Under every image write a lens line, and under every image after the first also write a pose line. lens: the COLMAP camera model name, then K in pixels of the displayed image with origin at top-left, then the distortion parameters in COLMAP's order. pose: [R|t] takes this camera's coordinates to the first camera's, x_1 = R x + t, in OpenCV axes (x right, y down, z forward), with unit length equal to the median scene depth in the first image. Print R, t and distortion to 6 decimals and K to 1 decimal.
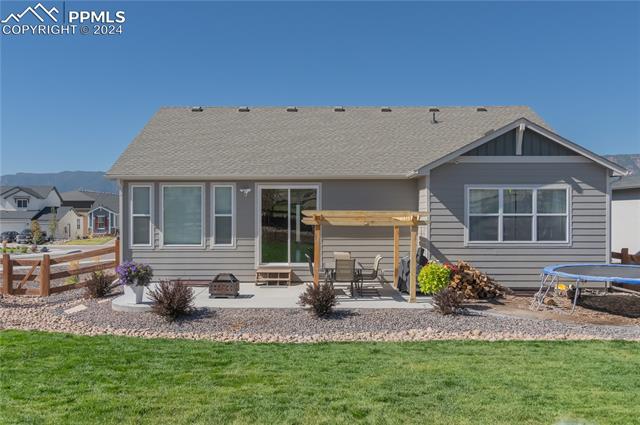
lens RADIAL K [[604.4, 0, 318.8], [0, 604.4, 219.0], [0, 0, 1]] dist [0.001688, 0.000040]
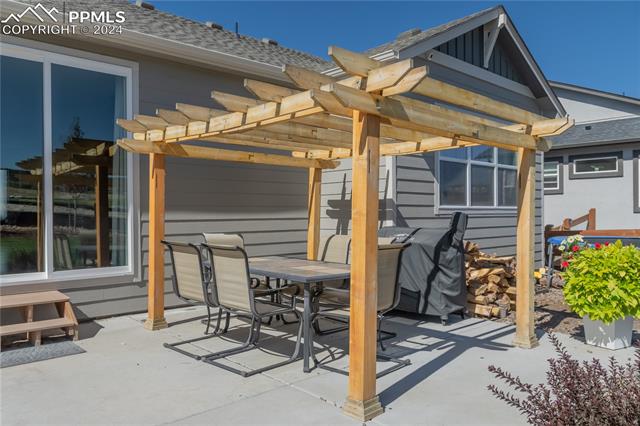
lens RADIAL K [[491.1, 0, 320.0], [0, 491.1, 213.0], [0, 0, 1]] dist [0.002167, 0.000024]
pose [[0.724229, -0.003372, 0.689552, -0.132907], [0.011000, 0.999917, -0.006663, 0.041962], [-0.689472, 0.012411, 0.724206, 0.686383]]
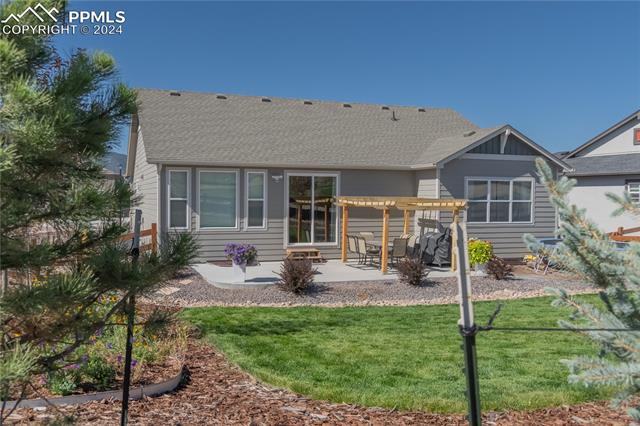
lens RADIAL K [[604.4, 0, 318.8], [0, 604.4, 219.5], [0, 0, 1]] dist [0.001688, 0.000040]
pose [[0.935968, -0.005095, 0.352049, -0.434758], [-0.006668, 0.999459, 0.032194, -0.006238], [-0.352023, -0.032480, 0.935428, -0.049919]]
